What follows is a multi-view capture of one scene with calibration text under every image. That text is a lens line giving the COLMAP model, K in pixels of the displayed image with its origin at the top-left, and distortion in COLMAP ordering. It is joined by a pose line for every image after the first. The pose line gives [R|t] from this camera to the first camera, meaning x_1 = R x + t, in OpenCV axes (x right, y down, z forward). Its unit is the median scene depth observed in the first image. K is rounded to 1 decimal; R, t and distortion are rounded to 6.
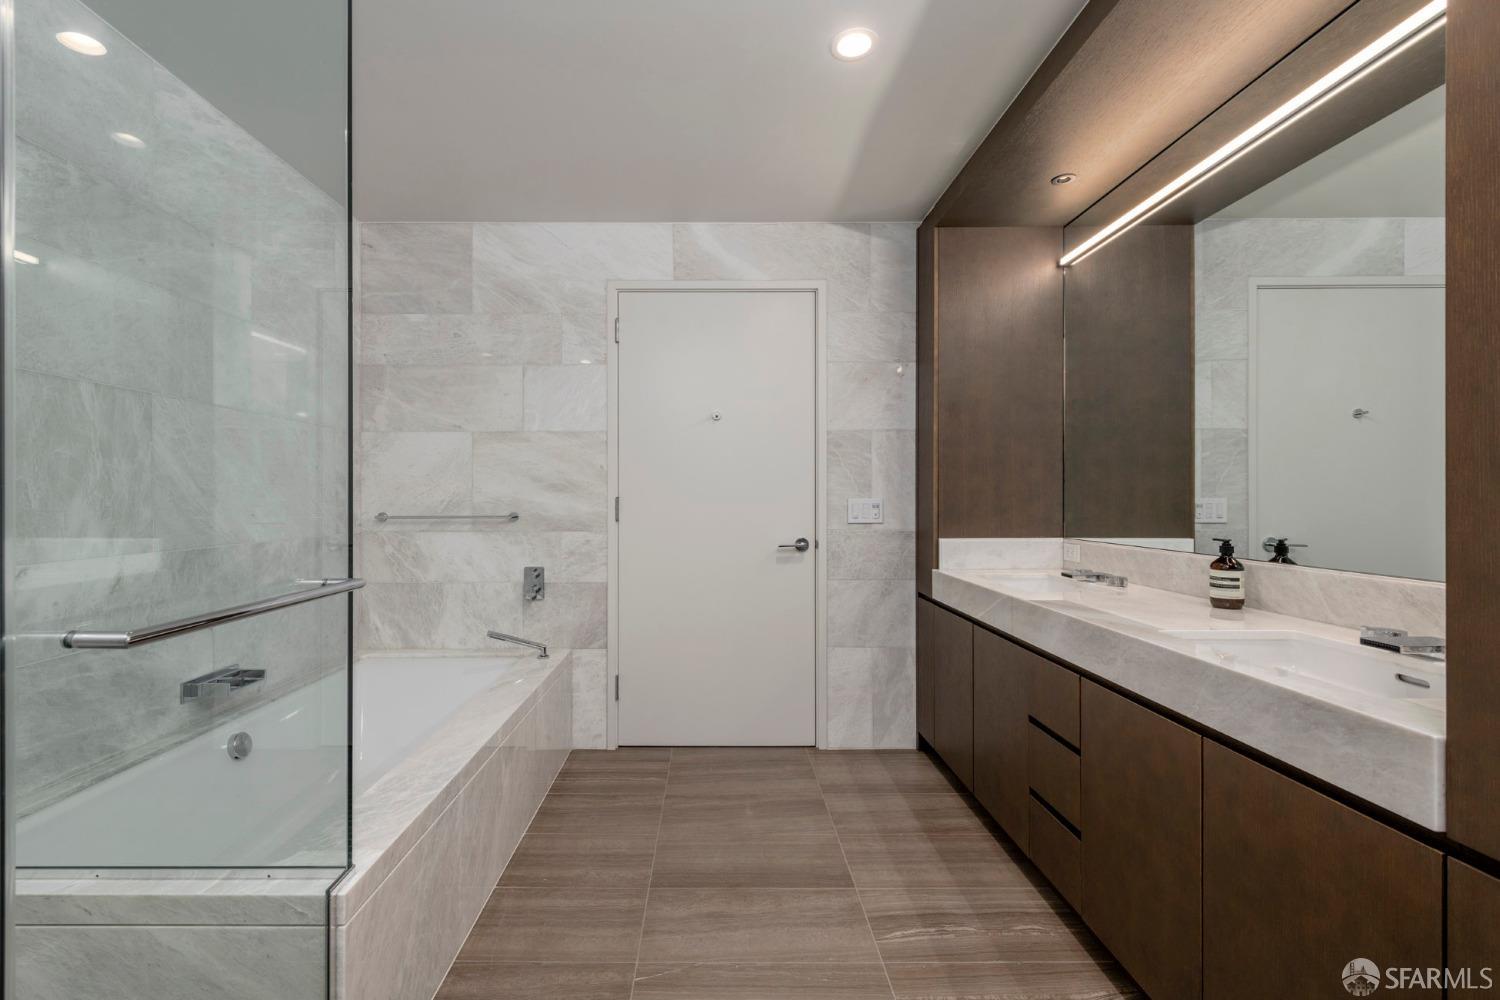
lens RADIAL K [[676.1, 0, 737.2], [0, 676.1, 498.2], [0, 0, 1]] dist [0.000105, 0.000094]
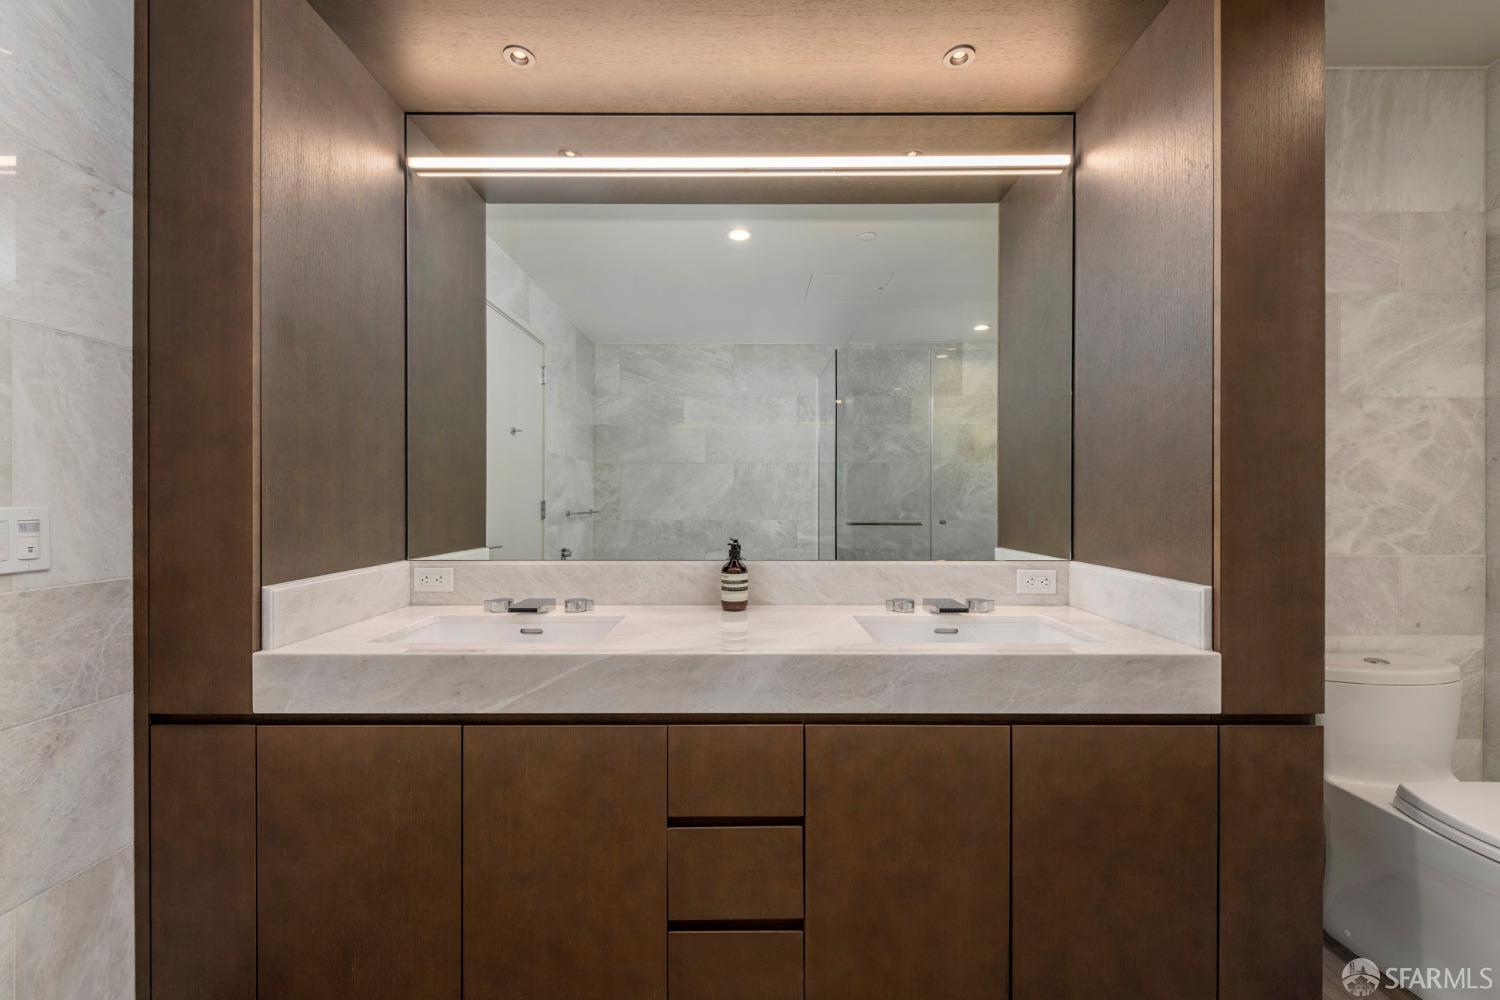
lens RADIAL K [[596.4, 0, 744.9], [0, 596.4, 503.7], [0, 0, 1]] dist [0.002691, -0.000381]
pose [[0.032868, -0.004662, 0.999449, -0.181483], [0.001644, 0.999988, 0.004610, -0.003082], [-0.999458, 0.001492, 0.032876, 0.938256]]
